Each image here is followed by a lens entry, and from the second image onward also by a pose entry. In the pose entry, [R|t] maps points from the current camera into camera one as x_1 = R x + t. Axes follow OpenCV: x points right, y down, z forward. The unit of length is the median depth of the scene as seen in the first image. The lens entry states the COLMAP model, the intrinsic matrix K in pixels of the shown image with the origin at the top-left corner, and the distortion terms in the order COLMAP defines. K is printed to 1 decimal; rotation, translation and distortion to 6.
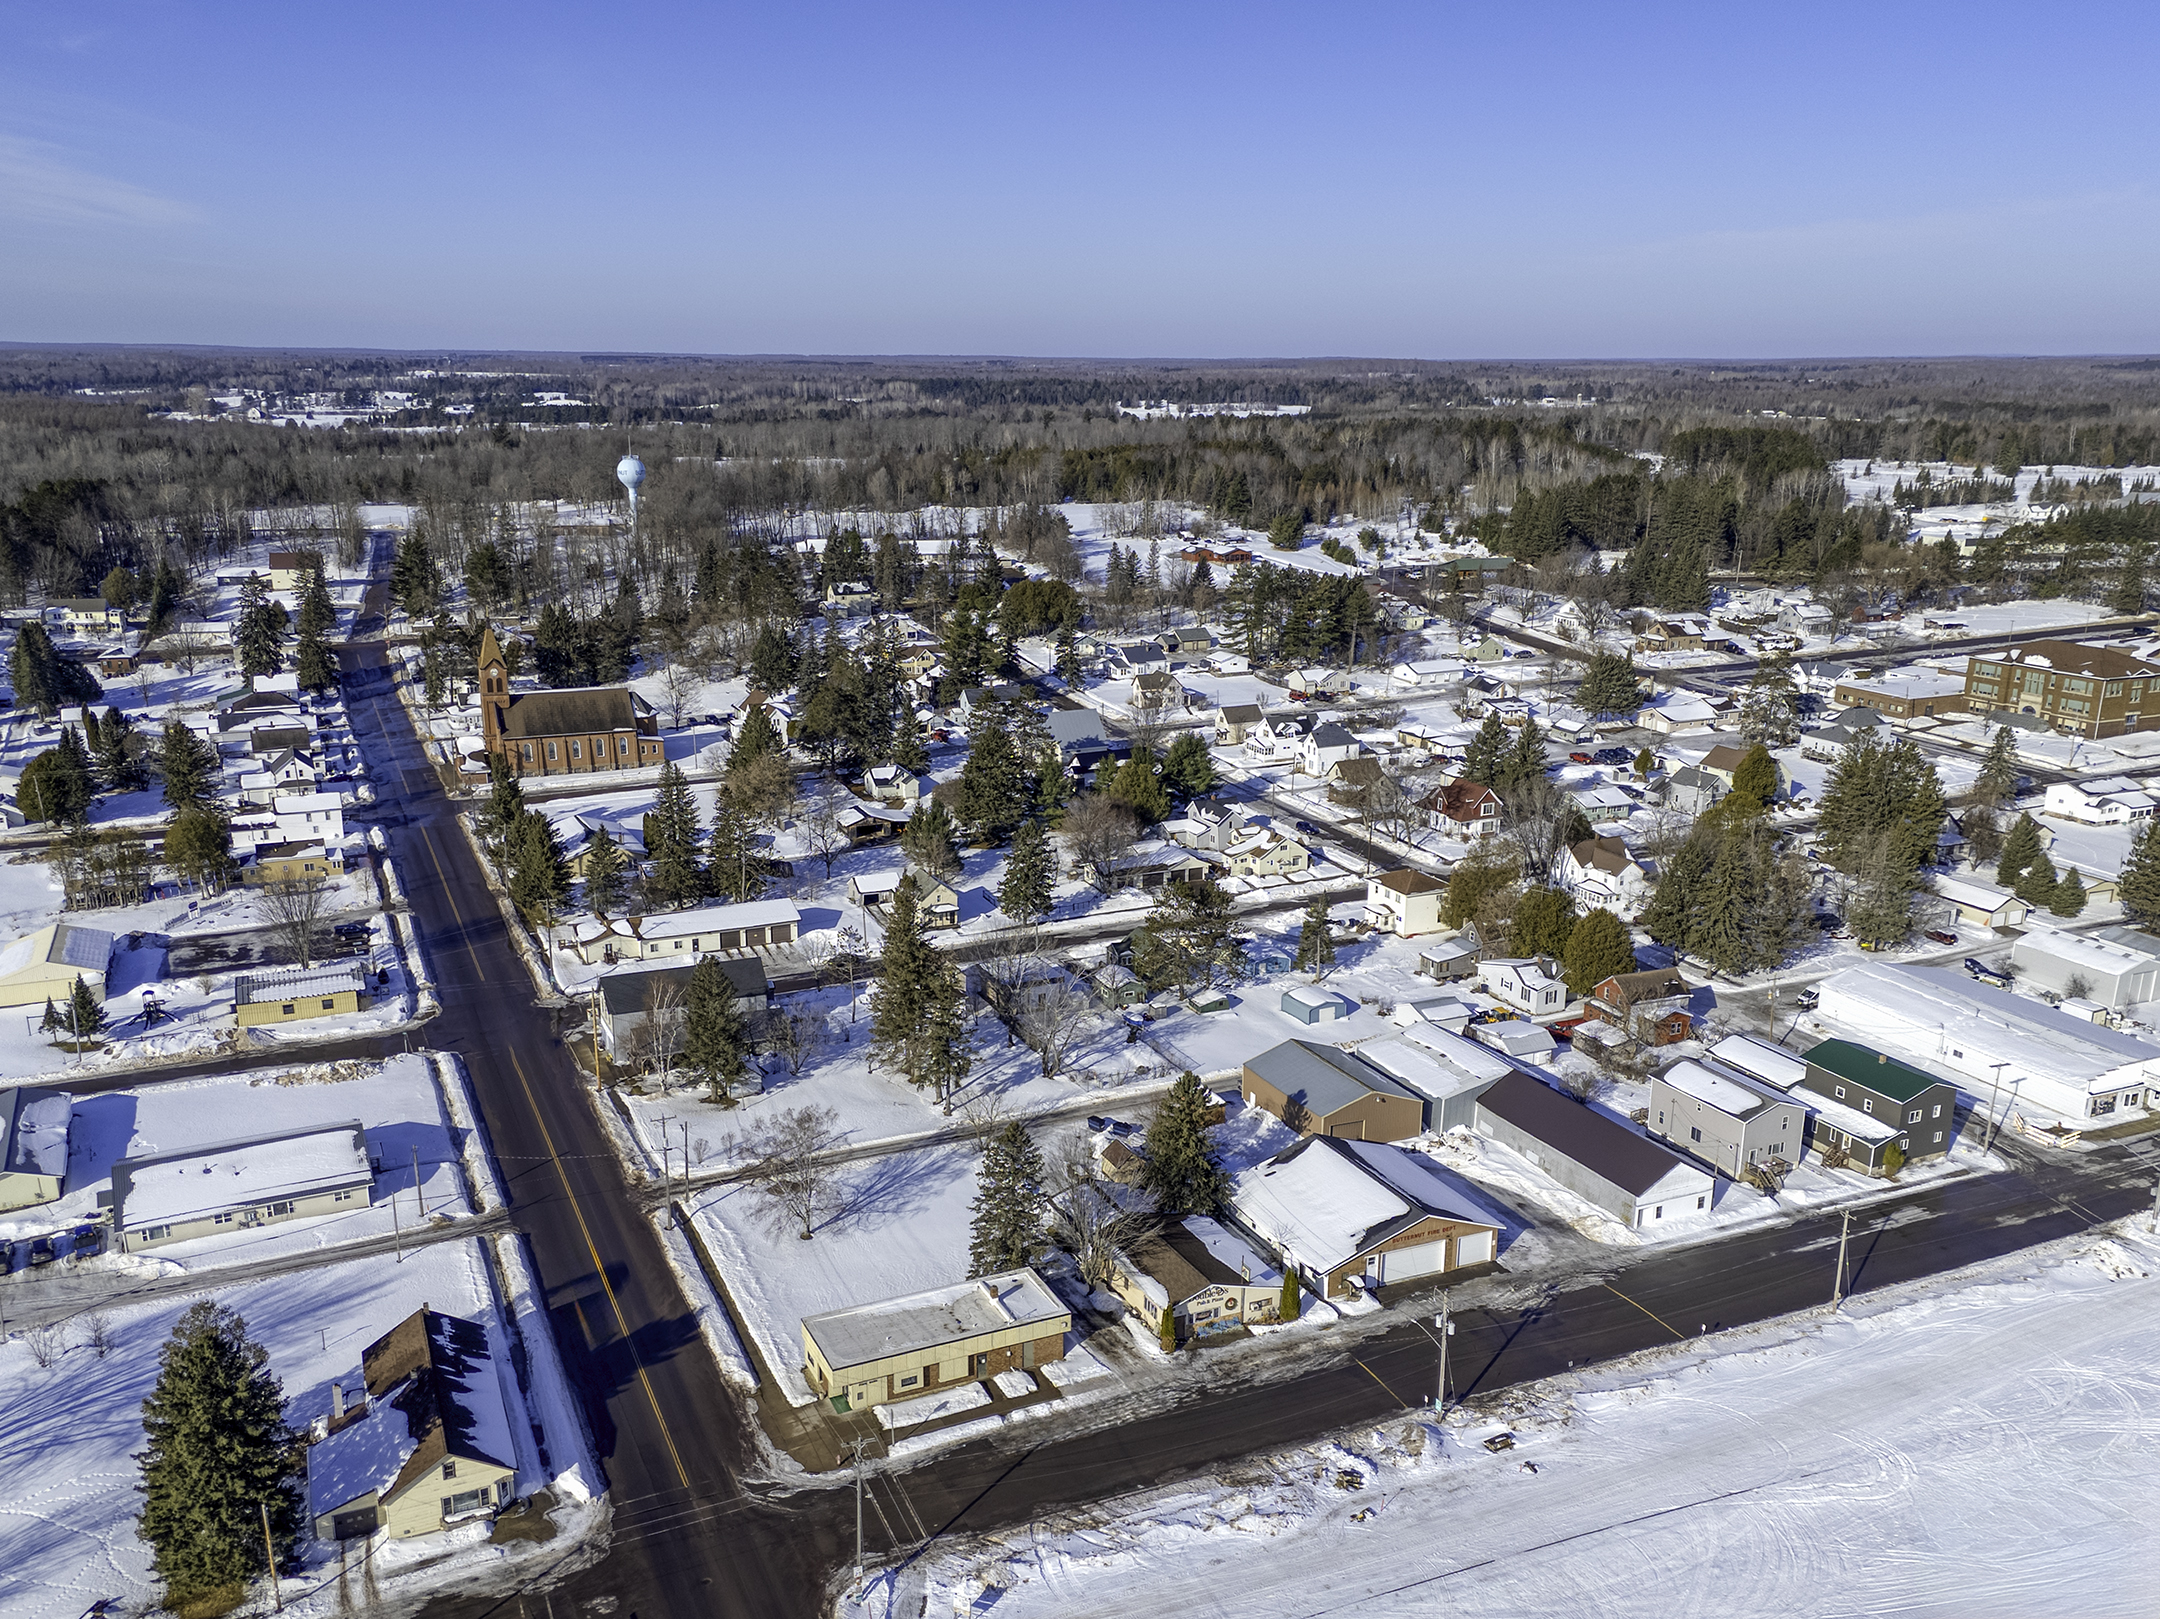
lens RADIAL K [[1809.9, 0, 1077.6], [0, 1809.9, 912.7], [0, 0, 1]] dist [0.108181, -0.116356]
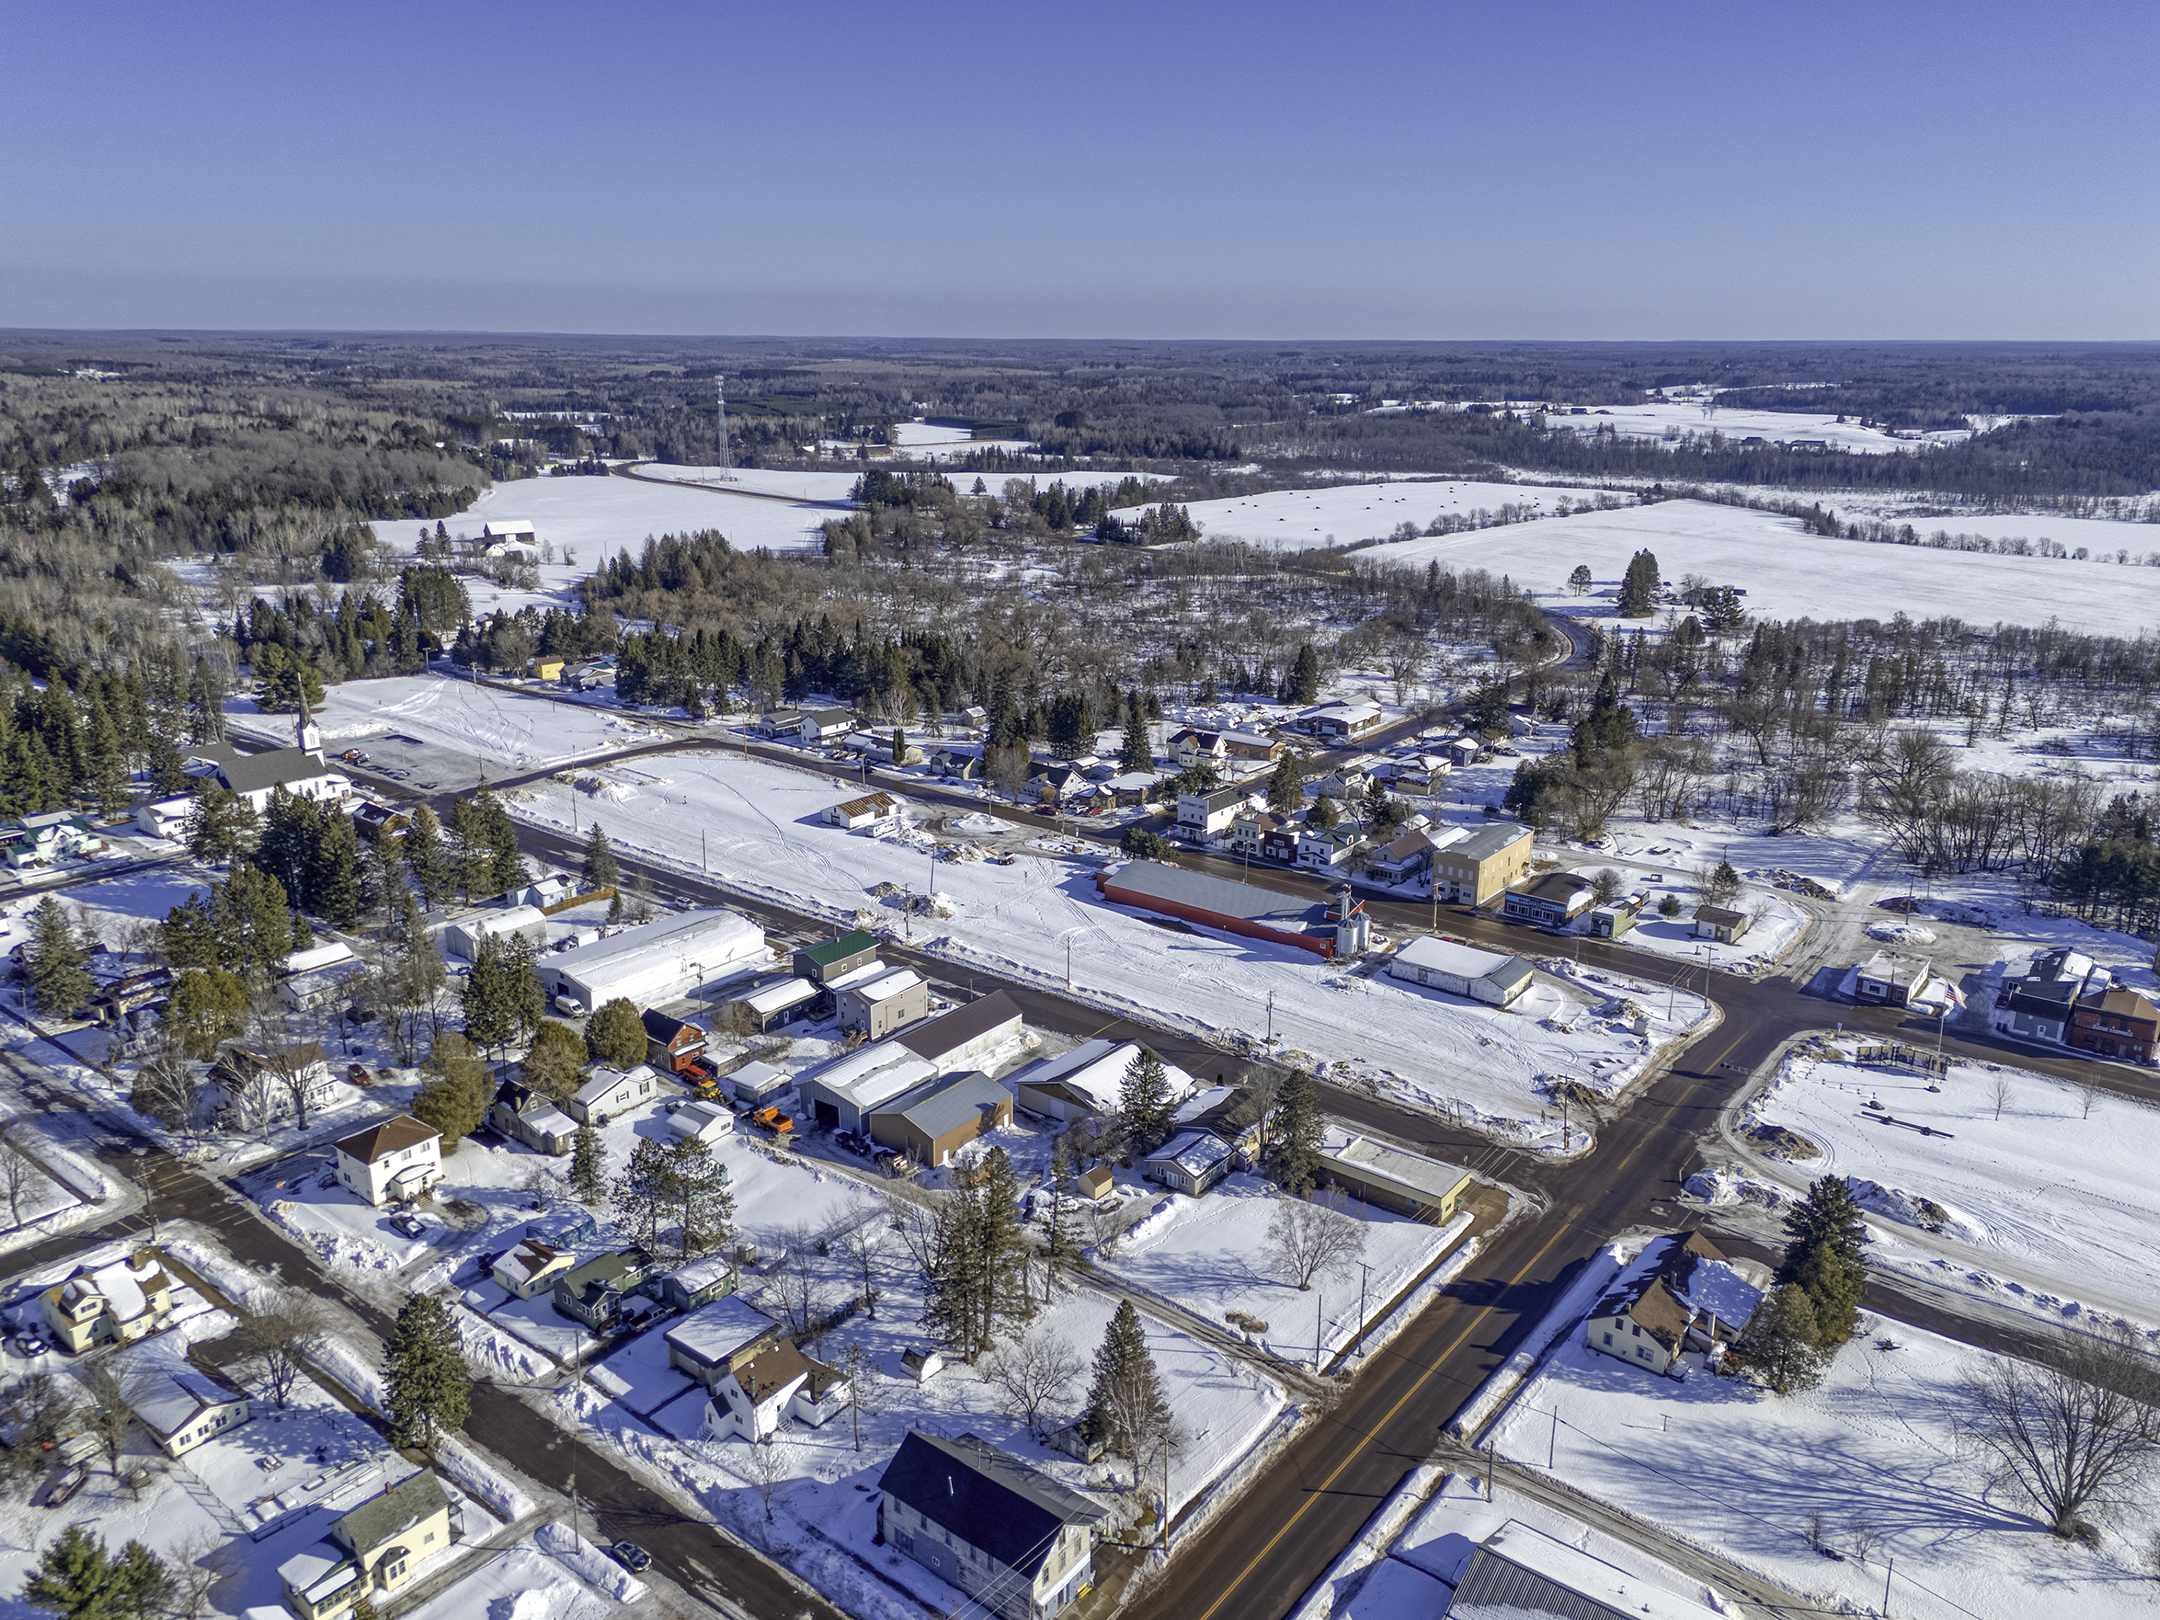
lens RADIAL K [[1573.4, 0, 1080.0], [0, 1573.4, 810.0], [0, 0, 1]] dist [0.090846, -0.085549]
pose [[-0.462352, -0.261819, 0.847161, -0.677193], [0.251514, 0.877446, 0.408447, -0.442771], [-0.850277, 0.401919, -0.339838, 1.004705]]
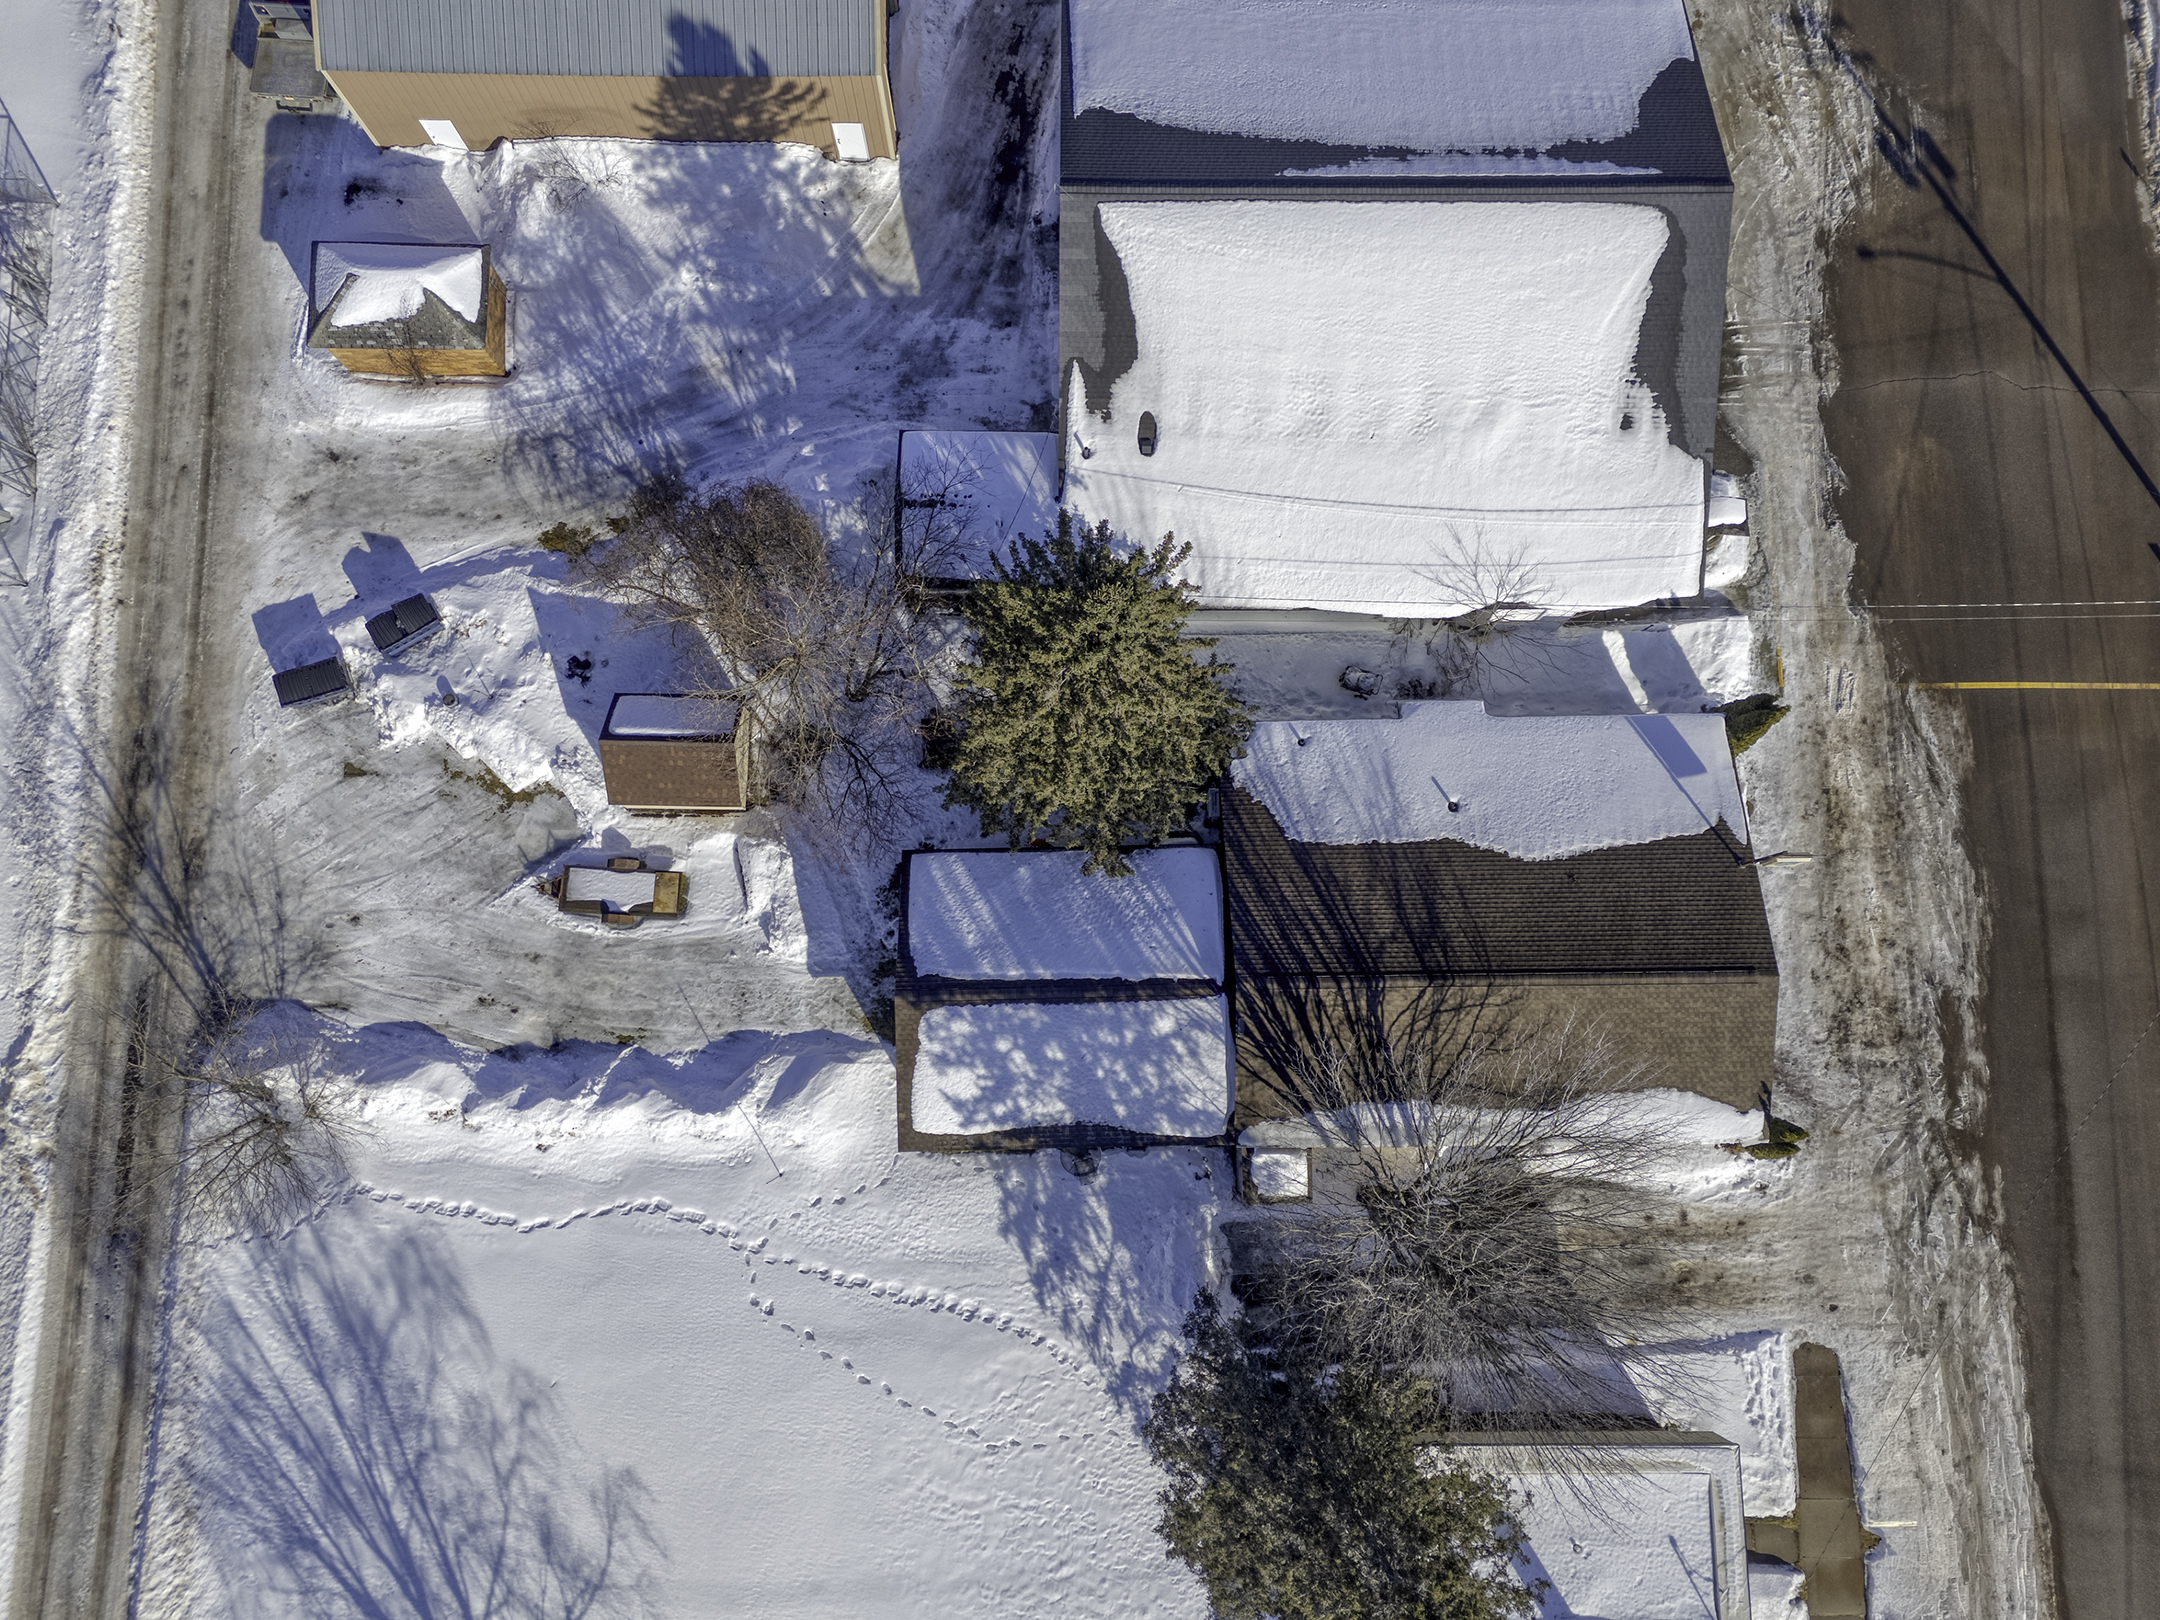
lens RADIAL K [[1527.8, 0, 1126.3], [0, 1527.8, 861.8], [0, 0, 1]] dist [0.026640, -0.007563]
pose [[0.411489, -0.900686, 0.139435, 0.003199], [0.263069, 0.263849, 0.927997, -0.056442], [-0.872624, -0.345179, 0.345513, 0.655498]]
